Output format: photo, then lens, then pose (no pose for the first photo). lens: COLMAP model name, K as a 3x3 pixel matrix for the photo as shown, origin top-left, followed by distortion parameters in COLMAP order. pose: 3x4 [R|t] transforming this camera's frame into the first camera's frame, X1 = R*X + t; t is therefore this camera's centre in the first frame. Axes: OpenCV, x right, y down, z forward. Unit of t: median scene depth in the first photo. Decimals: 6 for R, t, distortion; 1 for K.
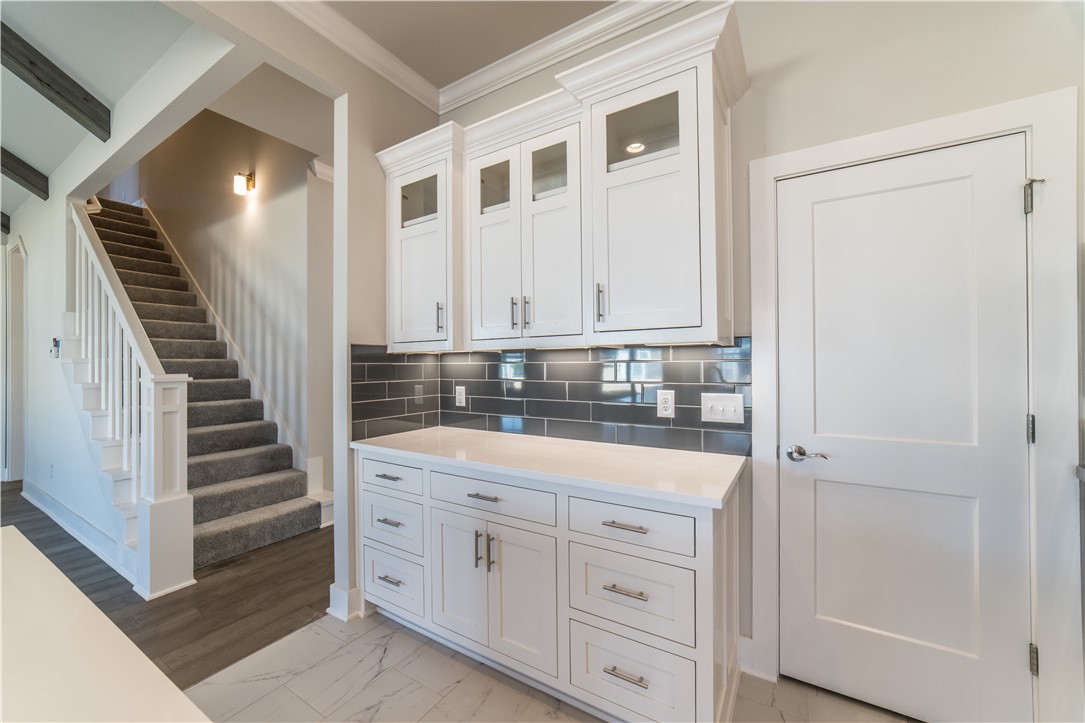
lens RADIAL K [[415.0, 0, 542.3], [0, 415.0, 361.9], [0, 0, 1]] dist [-0.023409, 0.009416]
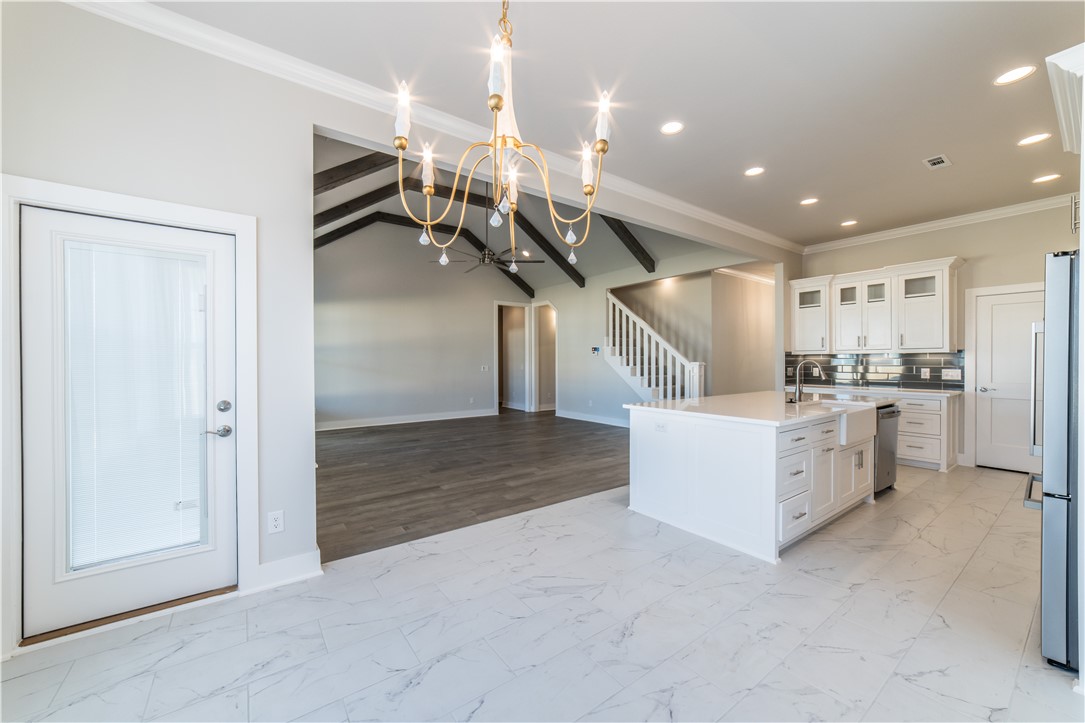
lens RADIAL K [[415.0, 0, 542.3], [0, 415.0, 361.9], [0, 0, 1]] dist [-0.023409, 0.009416]
pose [[0.925374, 0.005563, -0.379014, -1.075102], [-0.000482, 0.999909, 0.013500, -0.012922], [0.379055, -0.012310, 0.925292, -2.603645]]
